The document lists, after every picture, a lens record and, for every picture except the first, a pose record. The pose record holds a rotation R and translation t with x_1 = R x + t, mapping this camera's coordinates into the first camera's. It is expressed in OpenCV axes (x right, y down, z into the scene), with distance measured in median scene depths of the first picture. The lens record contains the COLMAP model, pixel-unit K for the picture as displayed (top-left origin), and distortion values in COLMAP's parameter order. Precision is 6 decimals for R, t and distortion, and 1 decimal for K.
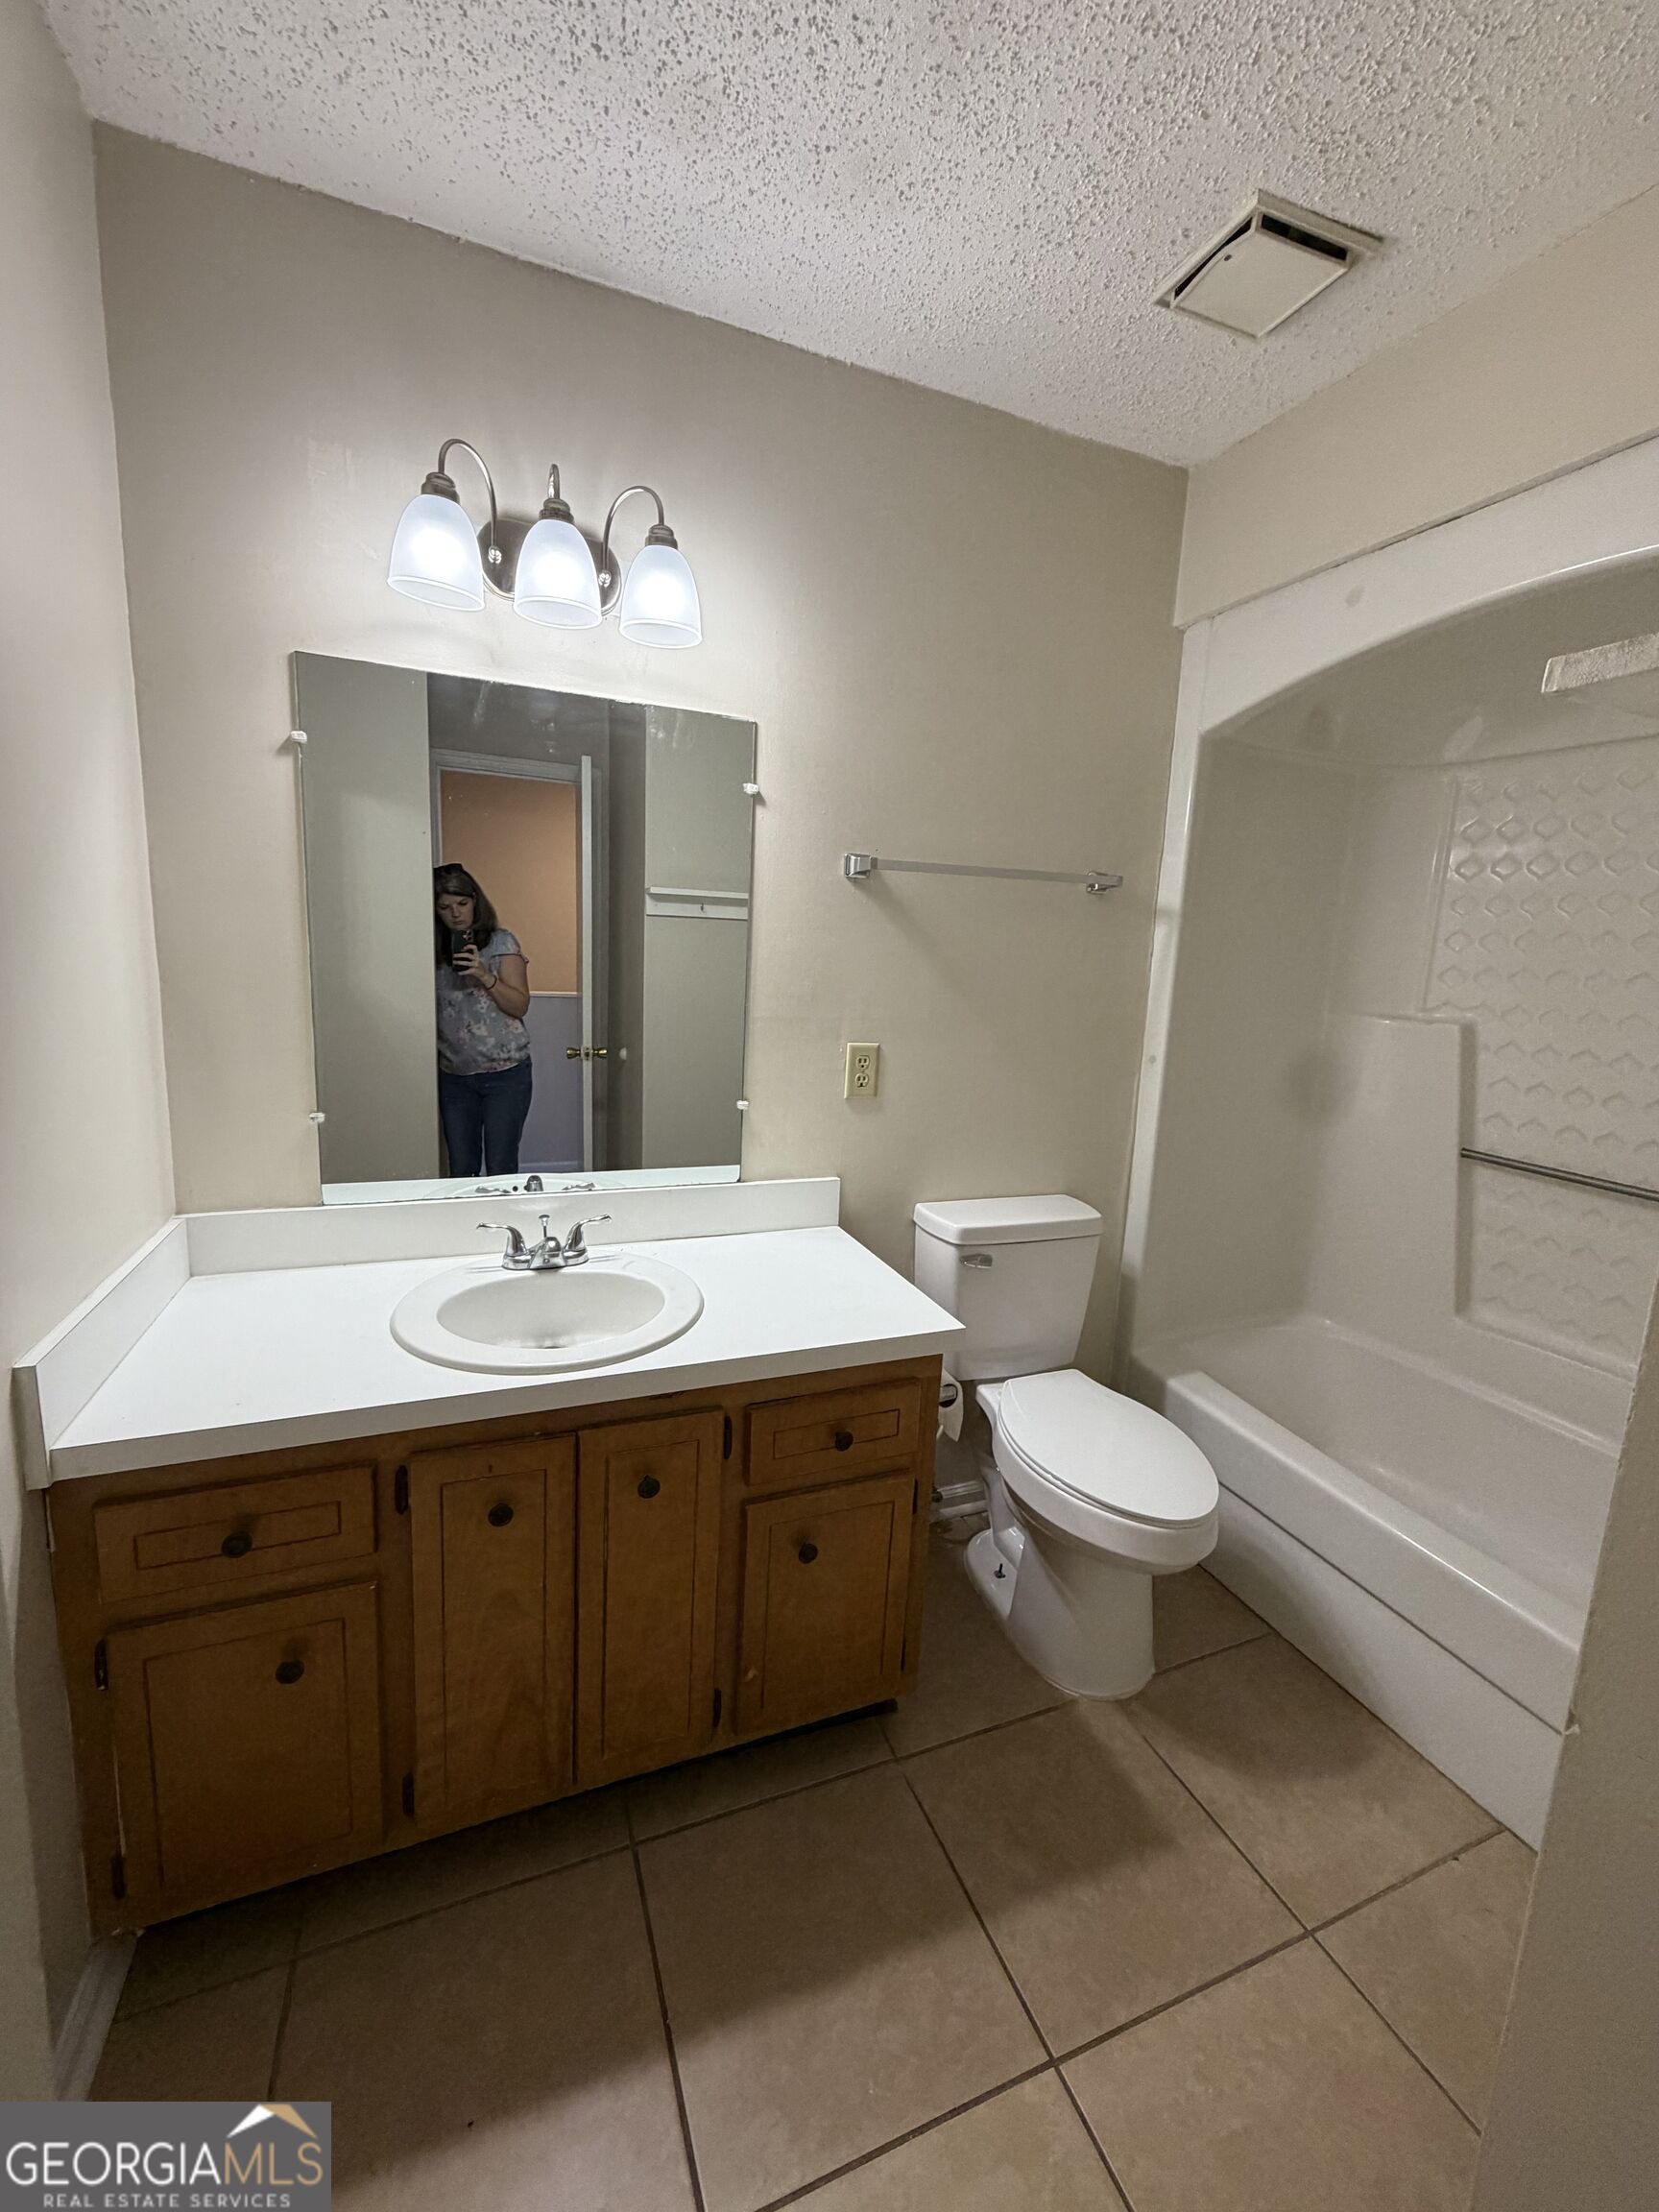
lens RADIAL K [[881.3, 0, 835.5], [0, 881.3, 1101.2], [0, 0, 1]] dist [-0.000197, -0.000084]
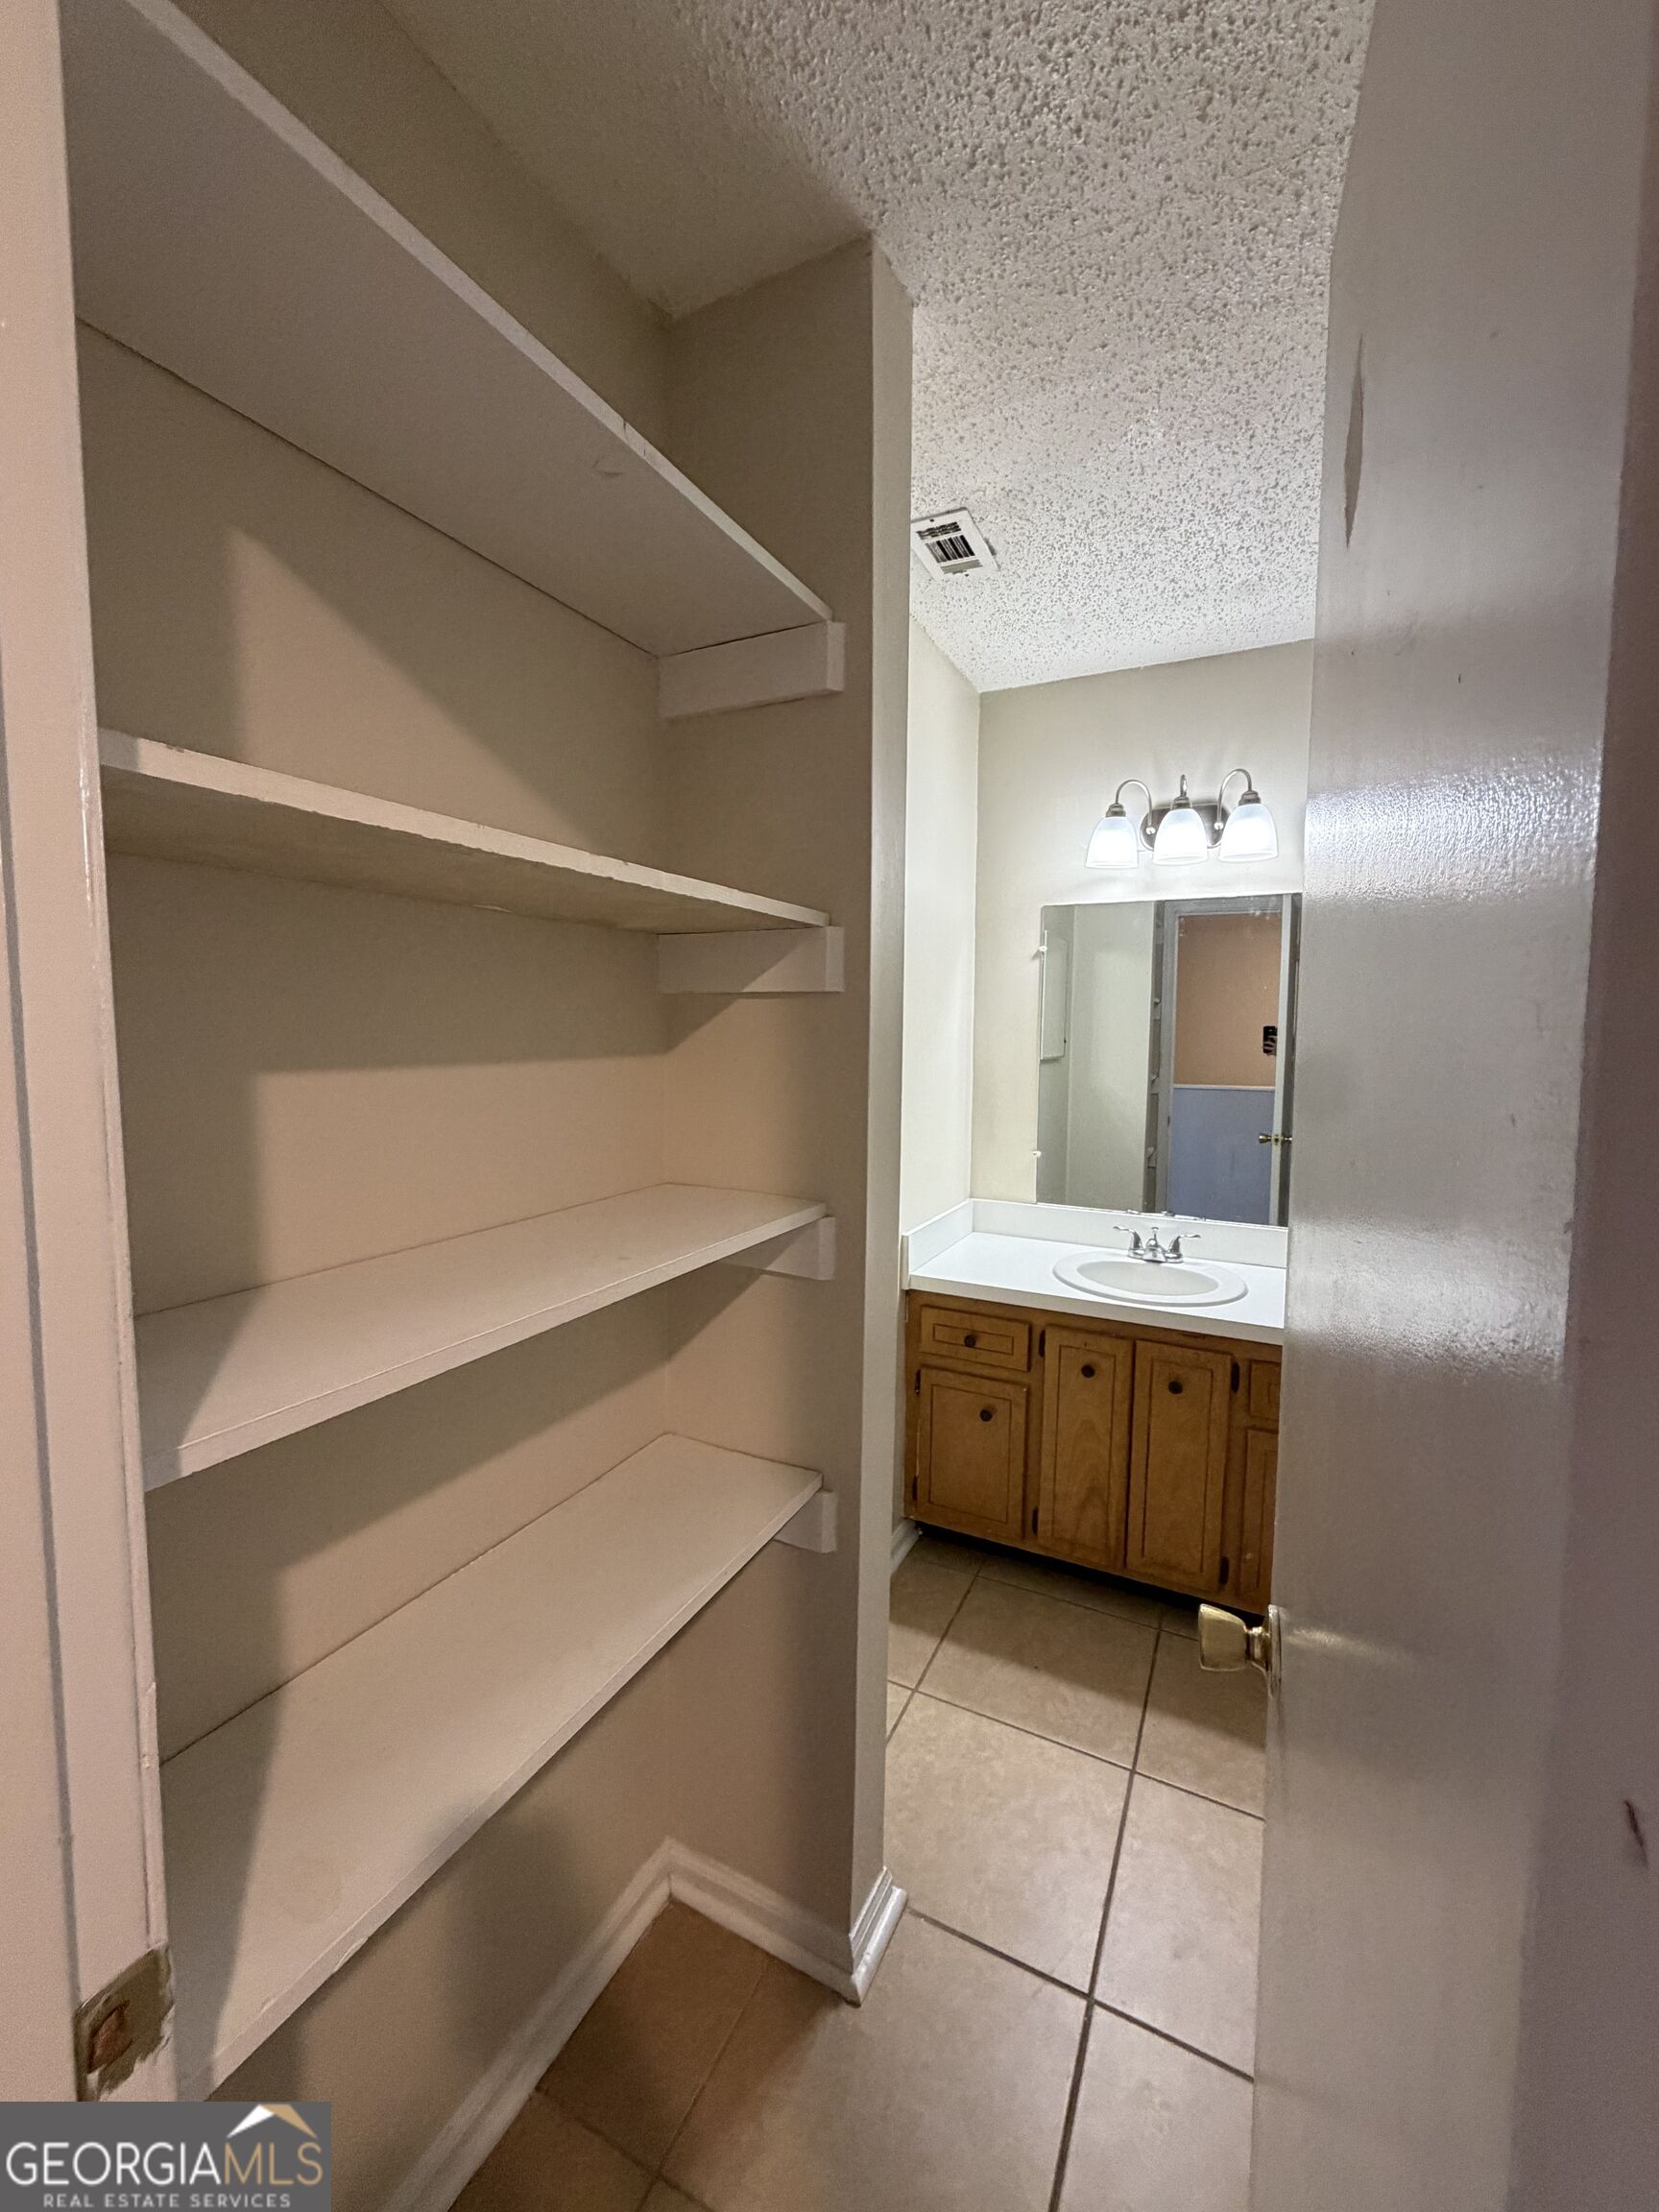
lens RADIAL K [[881.3, 0, 831.6], [0, 881.3, 1098.1], [0, 0, 1]] dist [-0.000197, -0.000084]
pose [[0.661306, 0.019763, -0.749856, 0.510257], [-0.102505, 0.992656, -0.064239, 0.068634], [0.743079, 0.119346, 0.658476, -0.535795]]
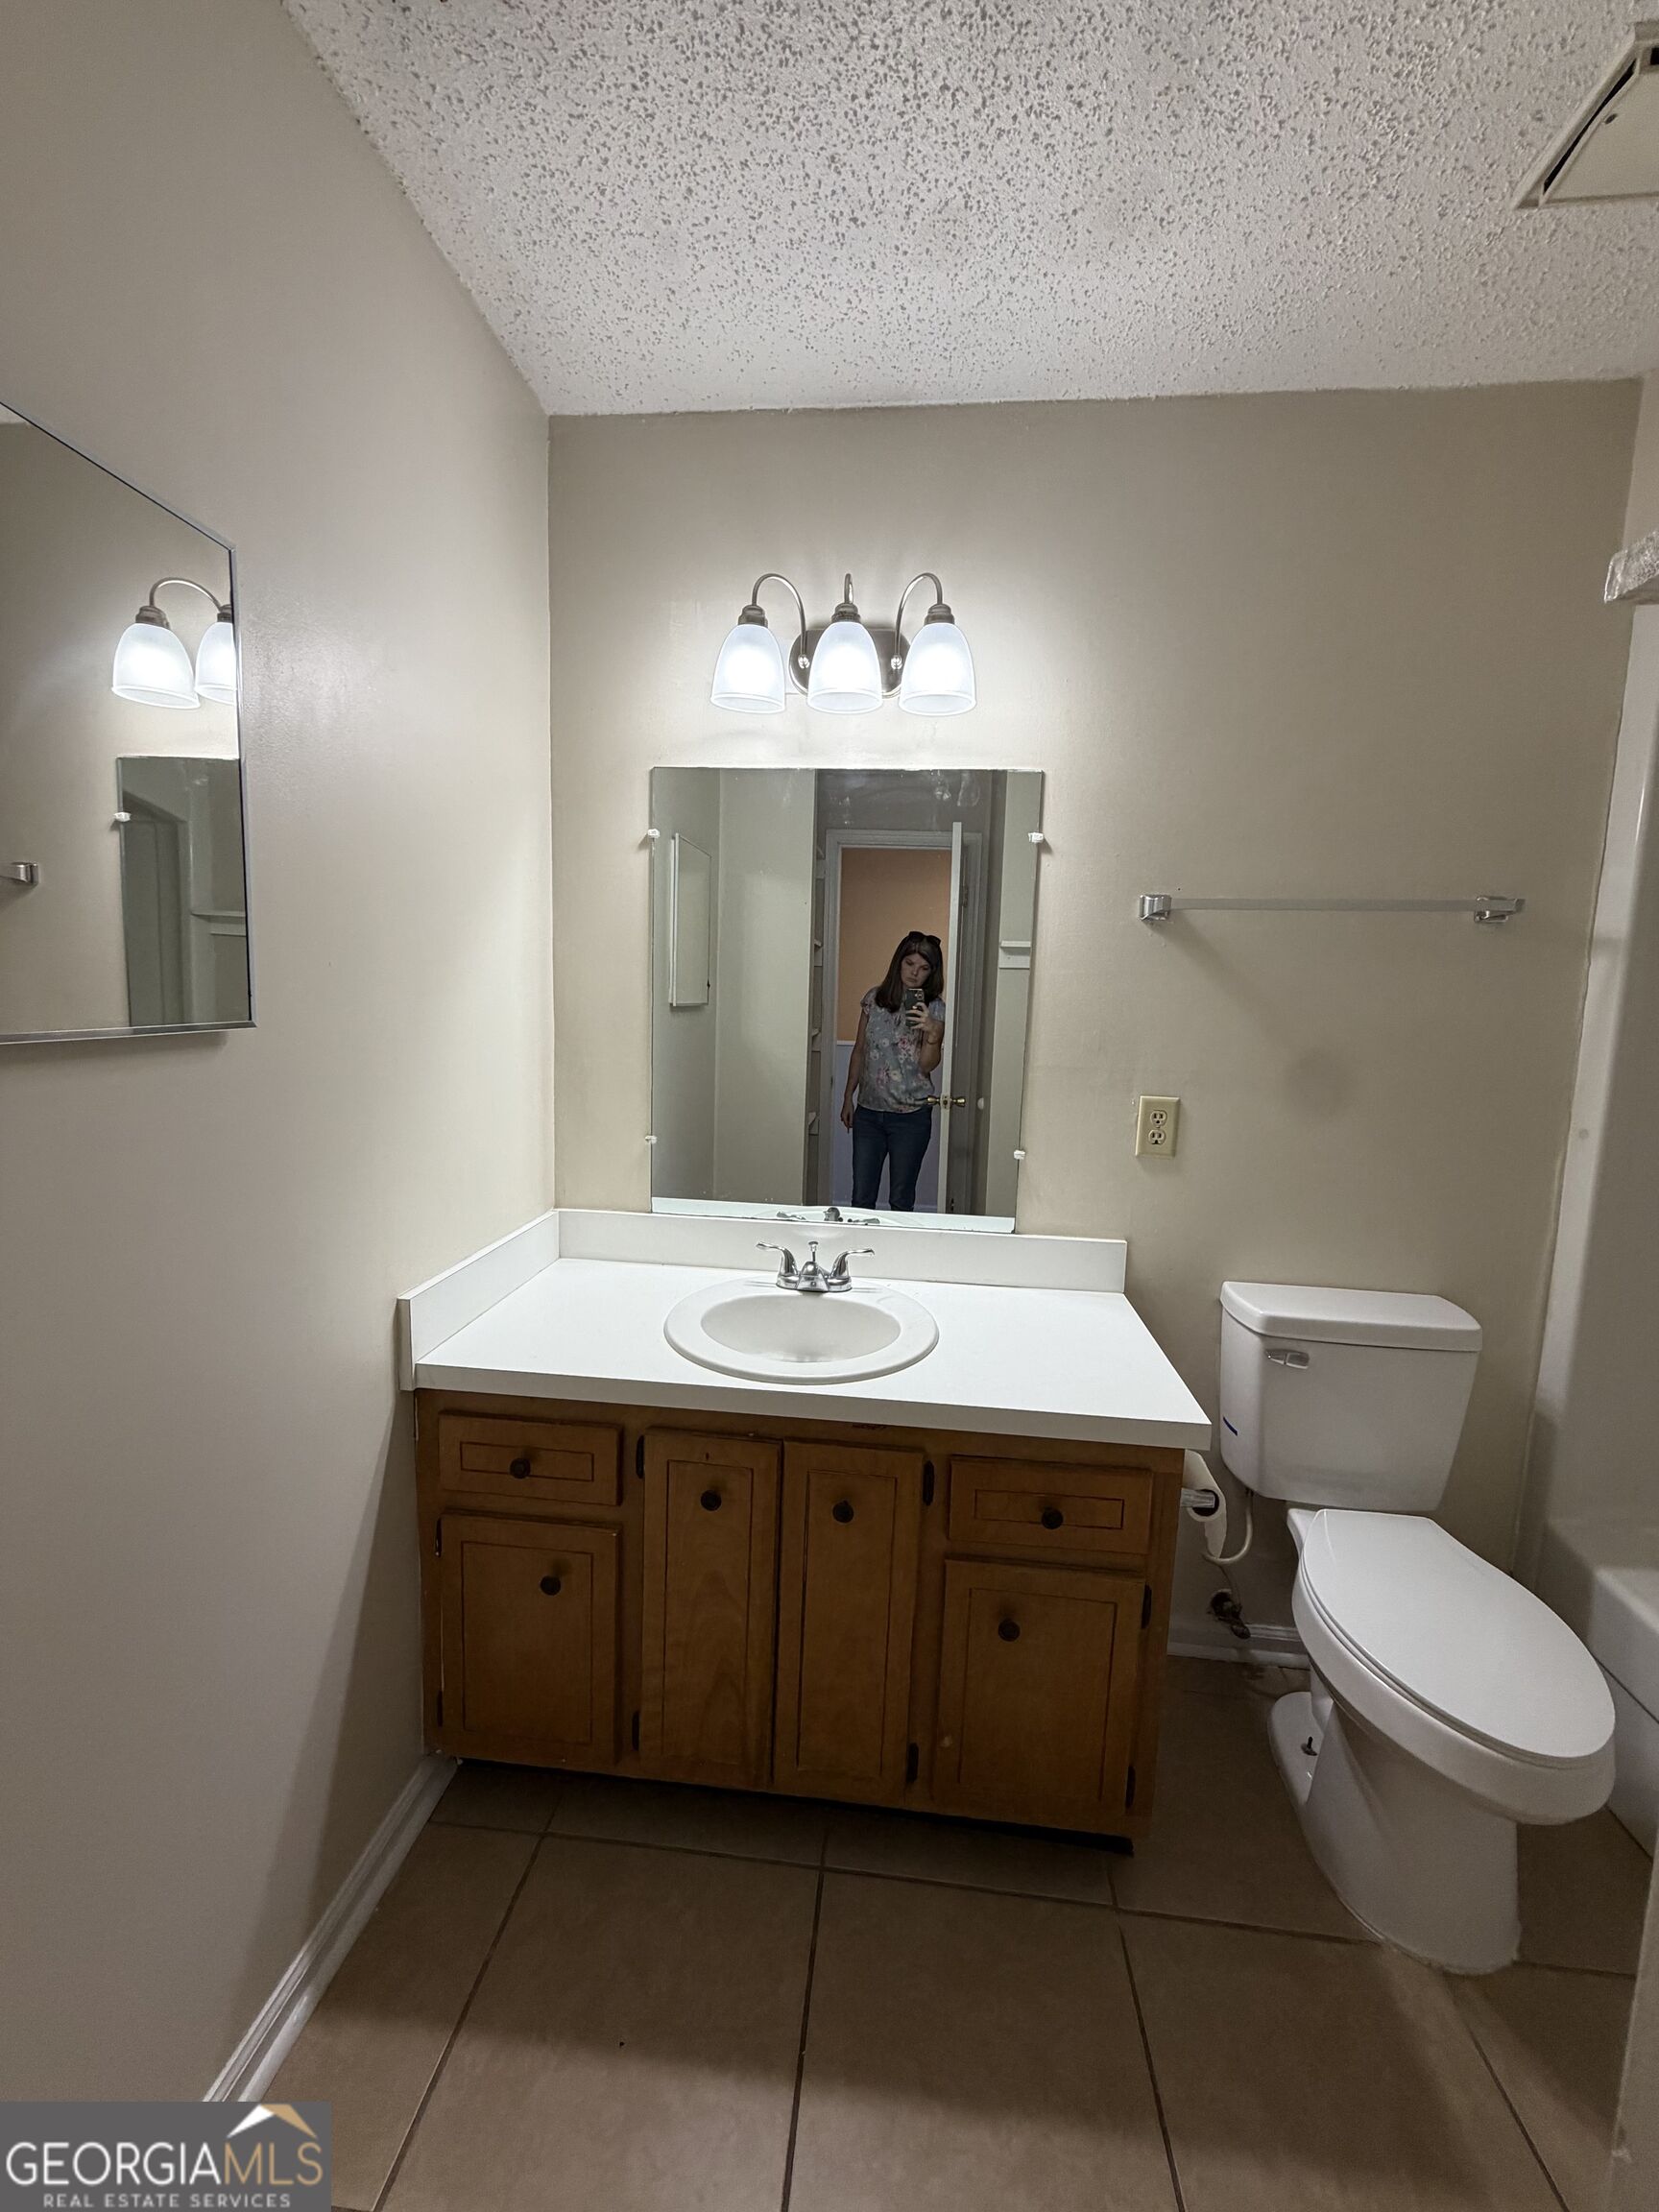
lens RADIAL K [[881.3, 0, 828.8], [0, 881.3, 1101.0], [0, 0, 1]] dist [-0.000197, -0.000084]
pose [[0.884333, 0.038712, -0.465250, 0.208857], [-0.067598, 0.996672, -0.045559, 0.004607], [0.461938, 0.071740, 0.884006, 0.037009]]
